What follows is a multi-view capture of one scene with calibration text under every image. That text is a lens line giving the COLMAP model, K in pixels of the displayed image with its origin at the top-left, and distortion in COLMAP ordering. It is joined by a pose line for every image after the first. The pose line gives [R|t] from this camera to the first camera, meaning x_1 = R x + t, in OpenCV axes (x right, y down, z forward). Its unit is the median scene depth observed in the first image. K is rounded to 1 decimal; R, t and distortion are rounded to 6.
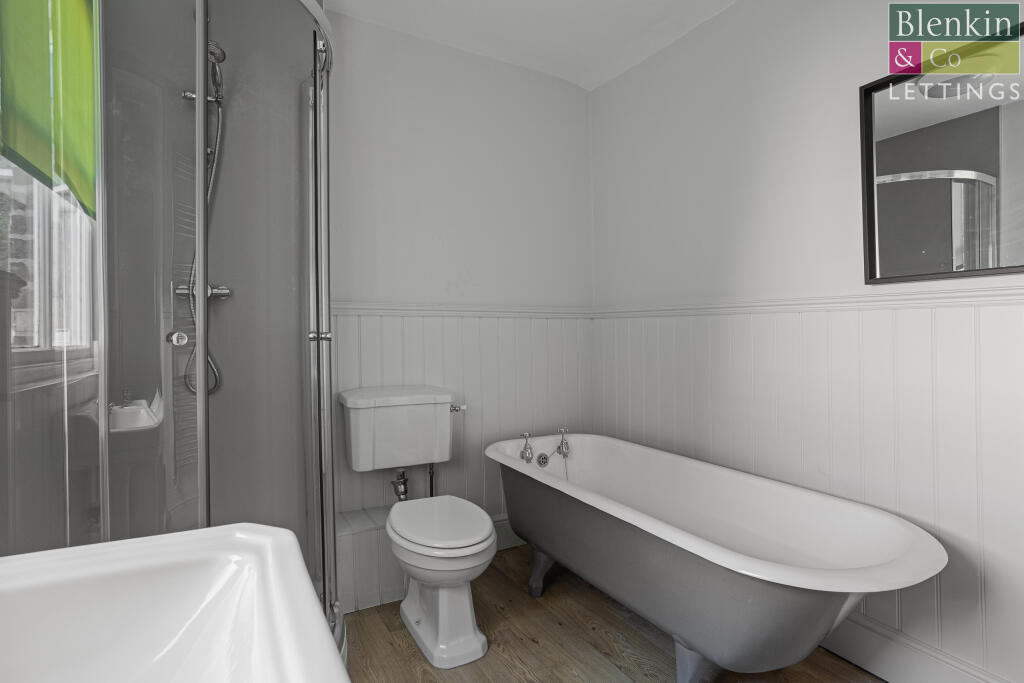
lens RADIAL K [[491.5, 0, 499.4], [0, 491.5, 341.3], [0, 0, 1]] dist [-0.001260, 0.000029]
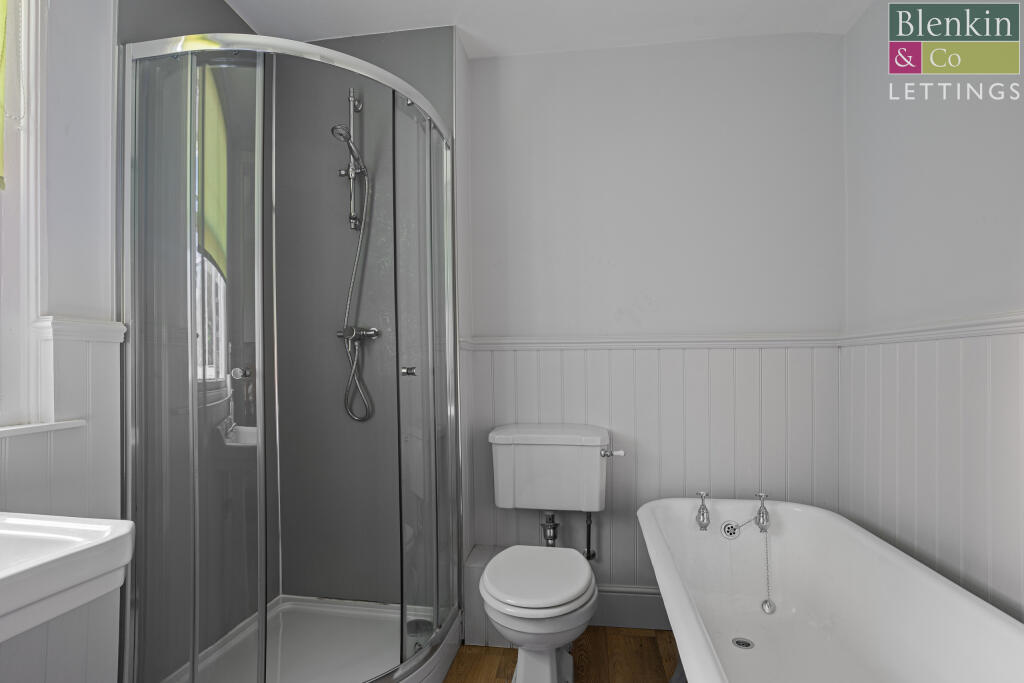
lens RADIAL K [[514.9, 0, 512.8], [0, 514.9, 367.5], [0, 0, 1]] dist [-0.002314, -0.000048]
pose [[0.819837, -0.006641, -0.572558, 0.307984], [-0.004141, 0.999838, -0.017526, 0.000305], [0.572582, 0.016739, 0.819677, 0.144633]]
